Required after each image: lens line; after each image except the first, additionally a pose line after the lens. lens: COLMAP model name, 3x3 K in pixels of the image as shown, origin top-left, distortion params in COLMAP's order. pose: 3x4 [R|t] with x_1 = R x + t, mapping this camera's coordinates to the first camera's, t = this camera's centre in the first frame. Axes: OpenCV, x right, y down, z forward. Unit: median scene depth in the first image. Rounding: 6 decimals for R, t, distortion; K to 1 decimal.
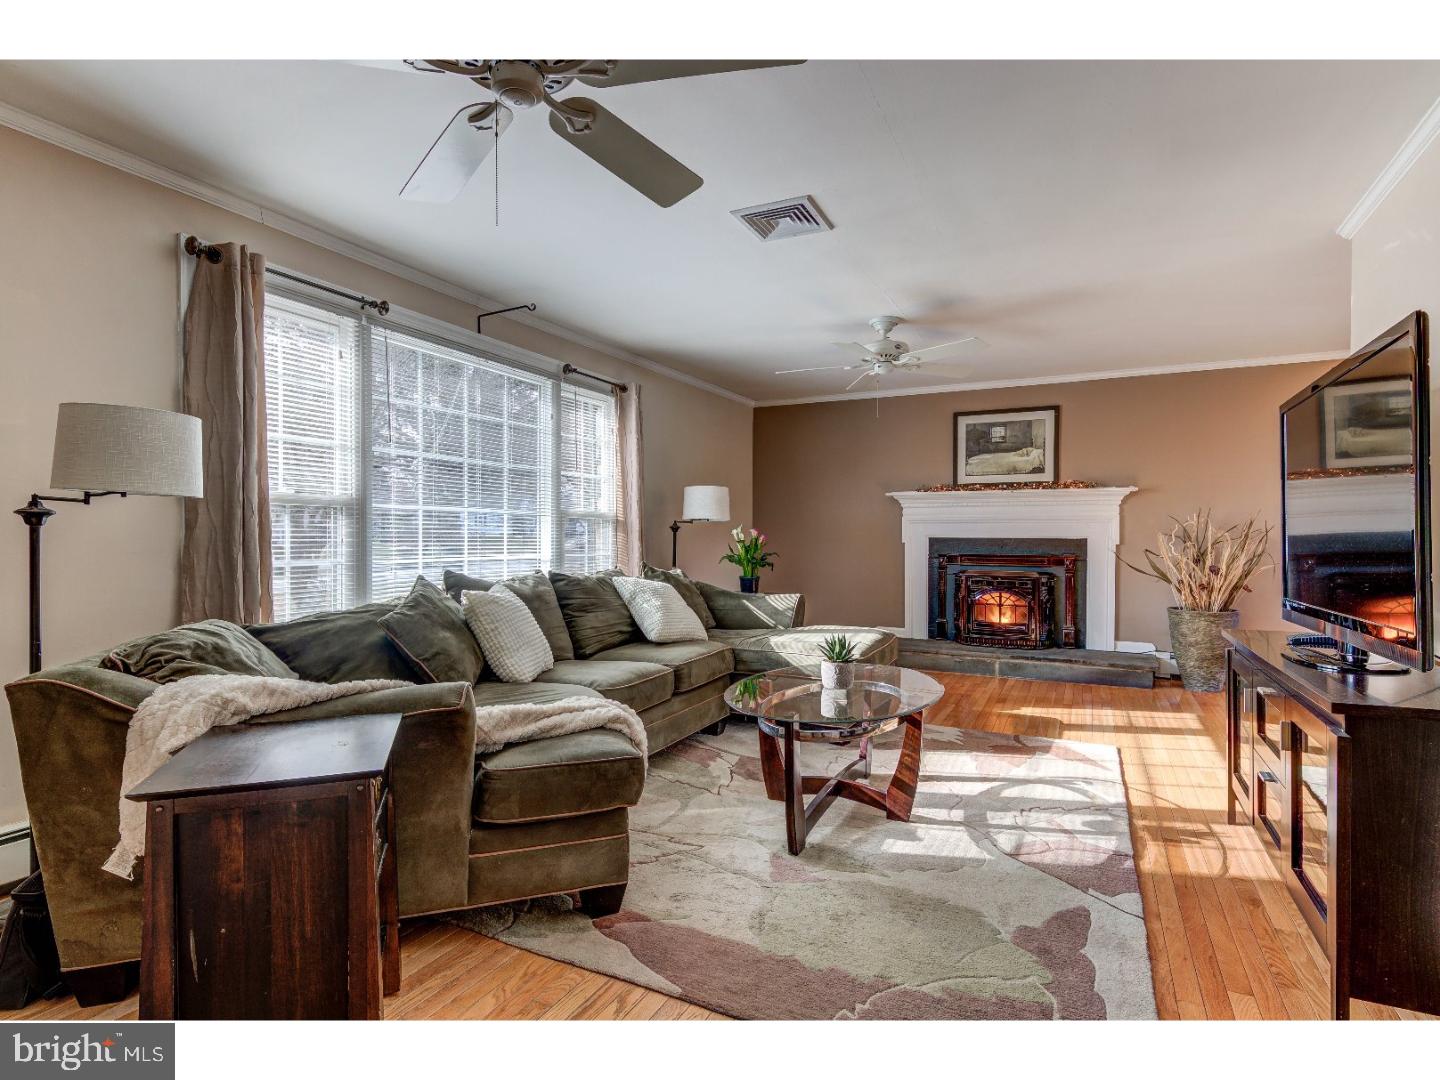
lens RADIAL K [[736.5, 0, 723.5], [0, 736.5, 542.4], [0, 0, 1]] dist [0.014739, -0.009770]
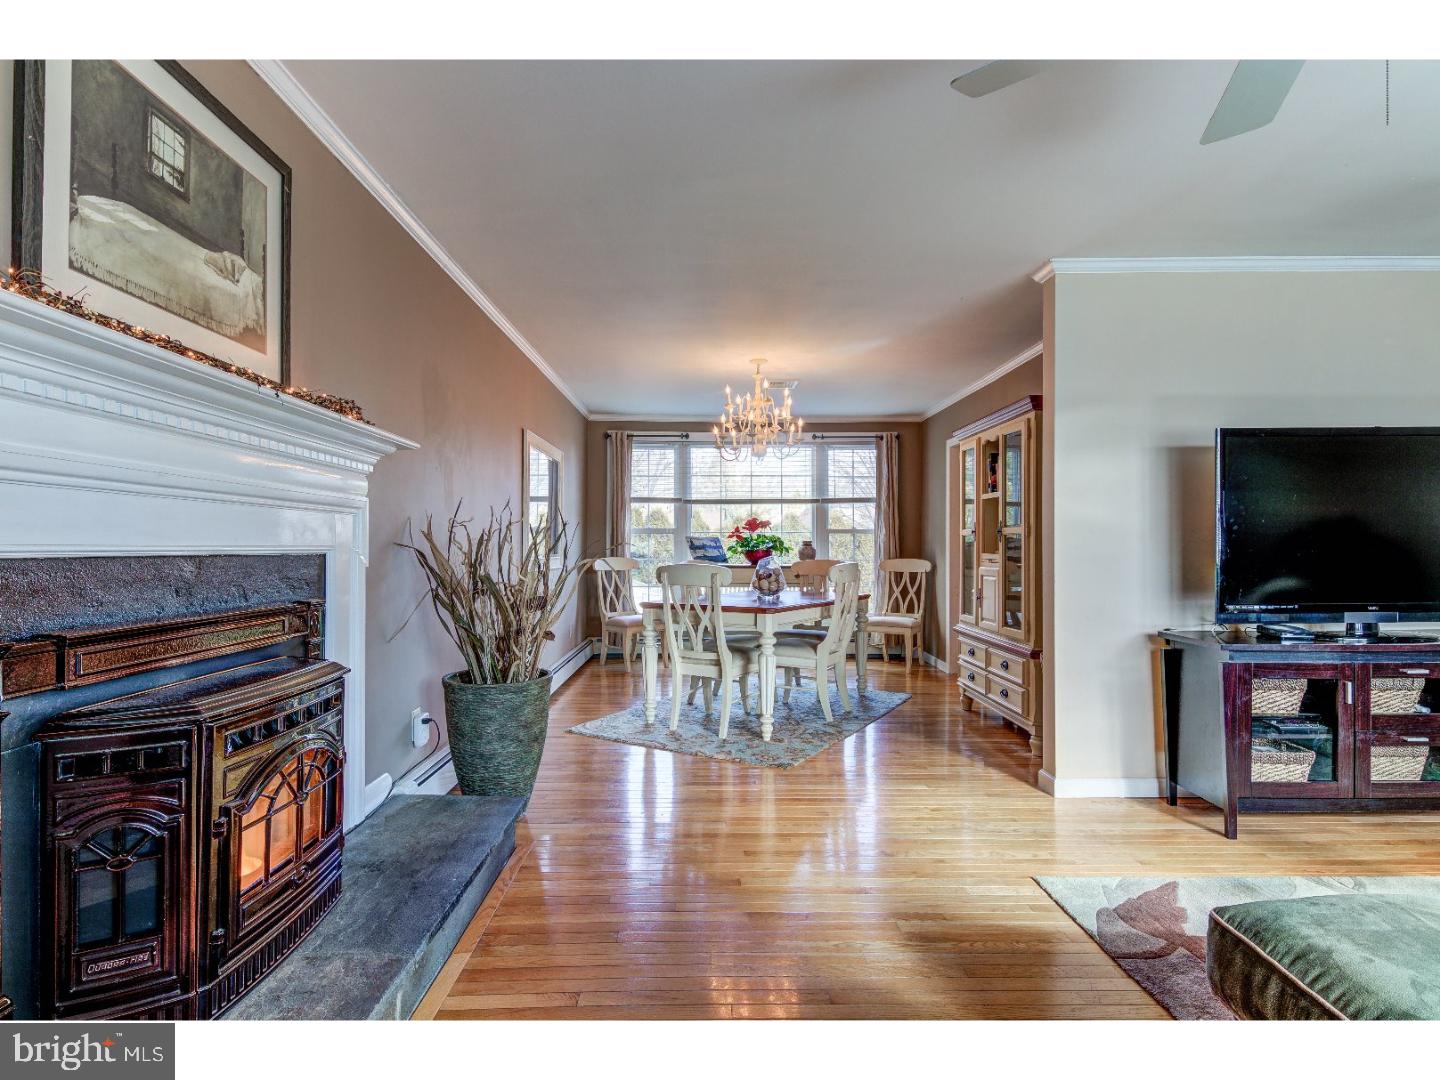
lens RADIAL K [[736.5, 0, 717.8], [0, 736.5, 544.4], [0, 0, 1]] dist [0.014739, -0.009770]
pose [[-0.449105, 0.001399, 0.893478, 0.110536], [0.002677, 0.999996, -0.000220, -0.017024], [-0.893475, 0.002293, -0.449107, 2.060173]]
